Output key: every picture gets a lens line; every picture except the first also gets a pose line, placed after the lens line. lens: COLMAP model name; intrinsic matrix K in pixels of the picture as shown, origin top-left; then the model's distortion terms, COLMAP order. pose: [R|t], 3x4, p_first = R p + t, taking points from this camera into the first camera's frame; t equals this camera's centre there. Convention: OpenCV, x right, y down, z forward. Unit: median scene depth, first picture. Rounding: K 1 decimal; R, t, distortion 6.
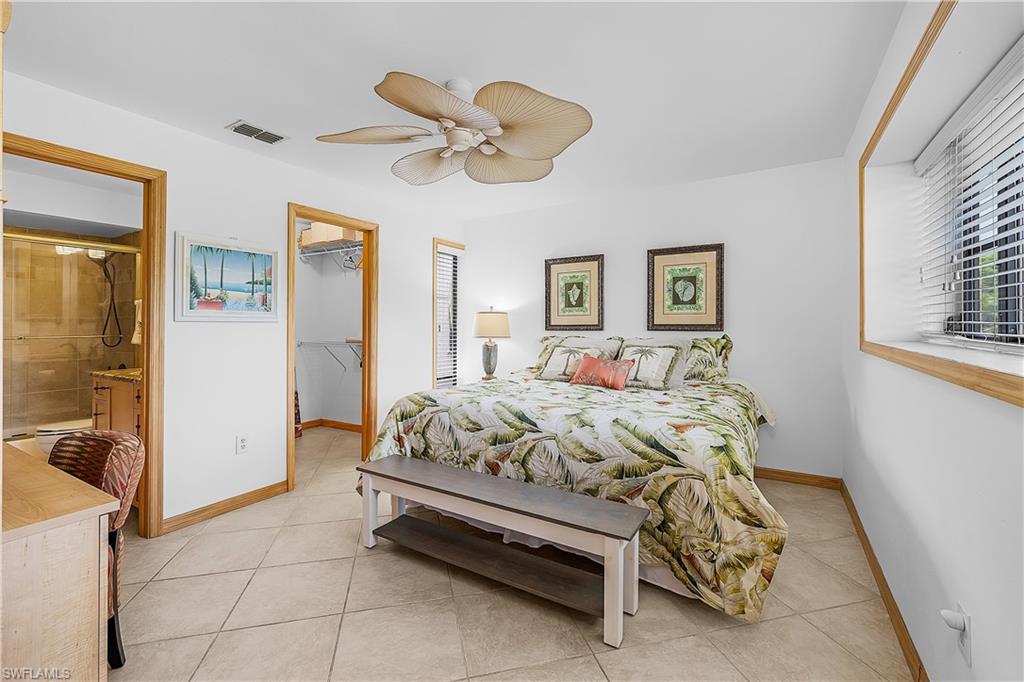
lens RADIAL K [[436.9, 0, 505.6], [0, 436.9, 324.1], [0, 0, 1]] dist [-0.001532, -0.000180]
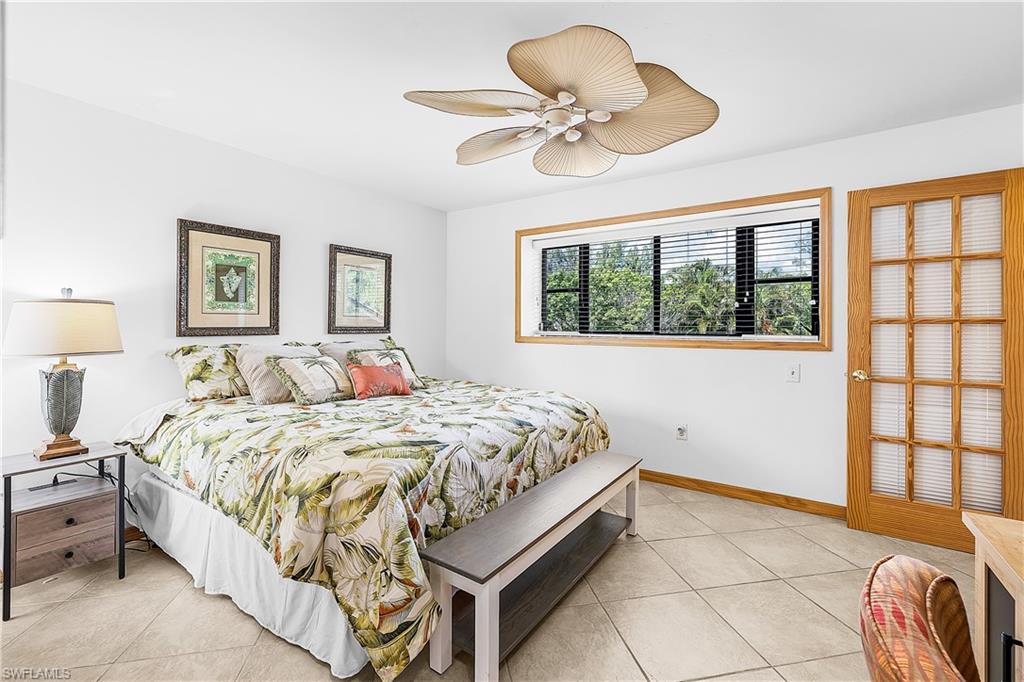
lens RADIAL K [[445.4, 0, 512.3], [0, 445.4, 328.7], [0, 0, 1]] dist [0.001292, 0.000175]
pose [[0.031644, -0.002466, 0.999496, -0.794163], [-0.001713, 0.999995, 0.002522, 0.002051], [-0.999498, -0.001792, 0.031639, 0.818678]]
